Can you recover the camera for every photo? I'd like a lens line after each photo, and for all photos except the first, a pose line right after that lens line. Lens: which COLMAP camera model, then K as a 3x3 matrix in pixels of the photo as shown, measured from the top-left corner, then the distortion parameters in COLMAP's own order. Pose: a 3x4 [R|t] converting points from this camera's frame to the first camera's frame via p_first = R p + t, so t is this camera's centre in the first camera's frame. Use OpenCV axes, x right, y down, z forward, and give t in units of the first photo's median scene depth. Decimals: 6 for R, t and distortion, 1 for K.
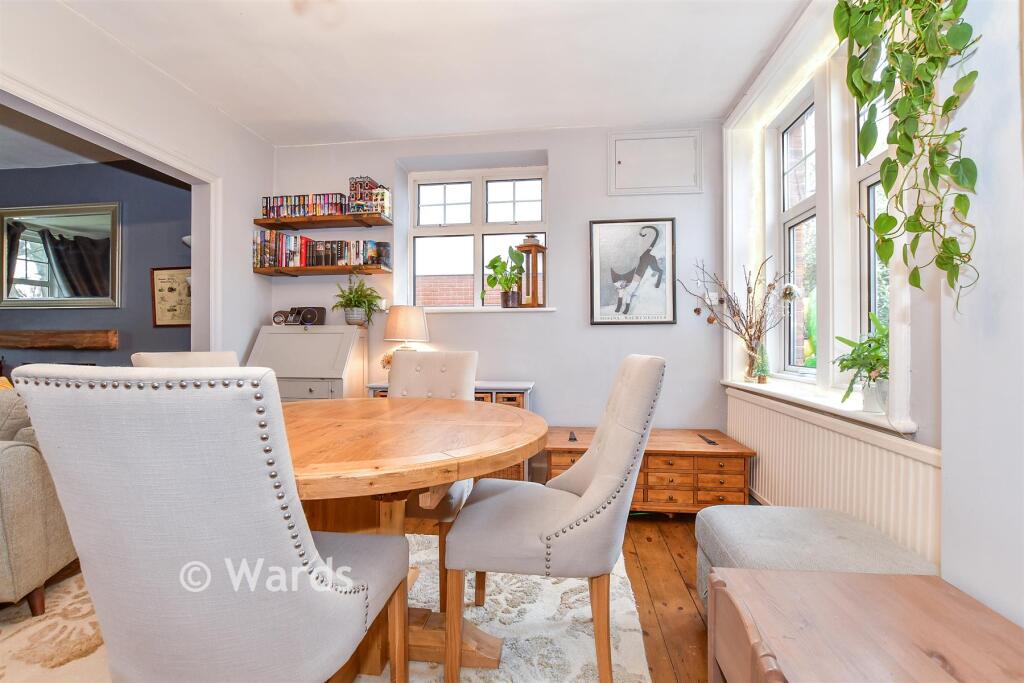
lens RADIAL K [[448.1, 0, 512.3], [0, 448.1, 339.9], [0, 0, 1]] dist [-0.018108, 0.001708]
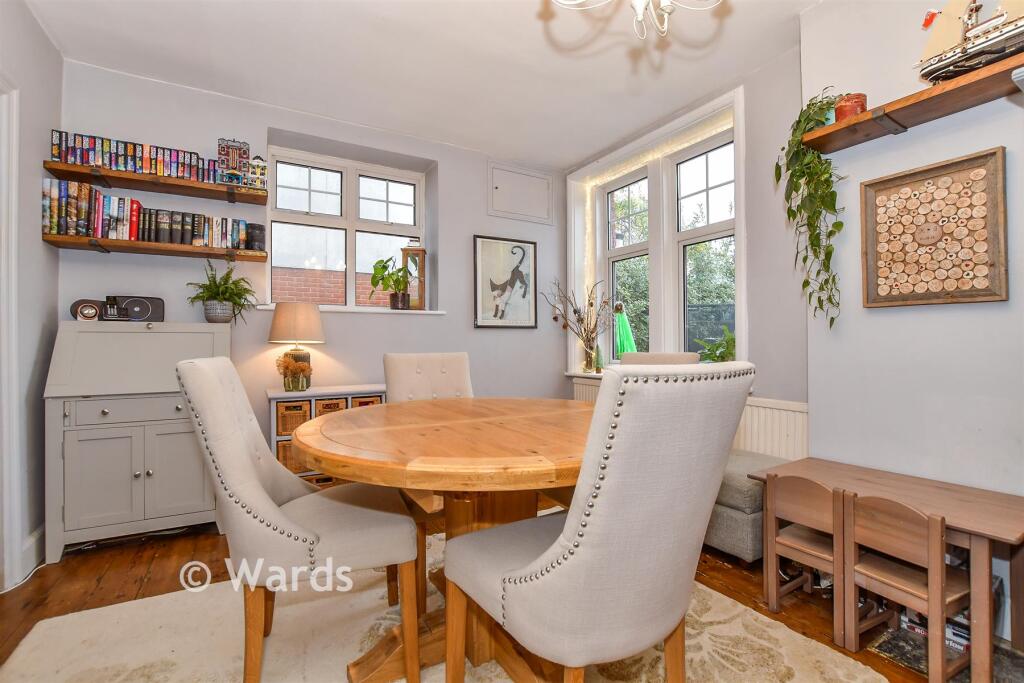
lens RADIAL K [[448.1, 0, 511.8], [0, 448.1, 337.3], [0, 0, 1]] dist [-0.018108, 0.001708]
pose [[0.797953, 0.004690, 0.602702, -0.412460], [0.001439, 0.999952, -0.009687, 0.000535], [-0.602718, 0.008597, 0.797908, 0.054893]]
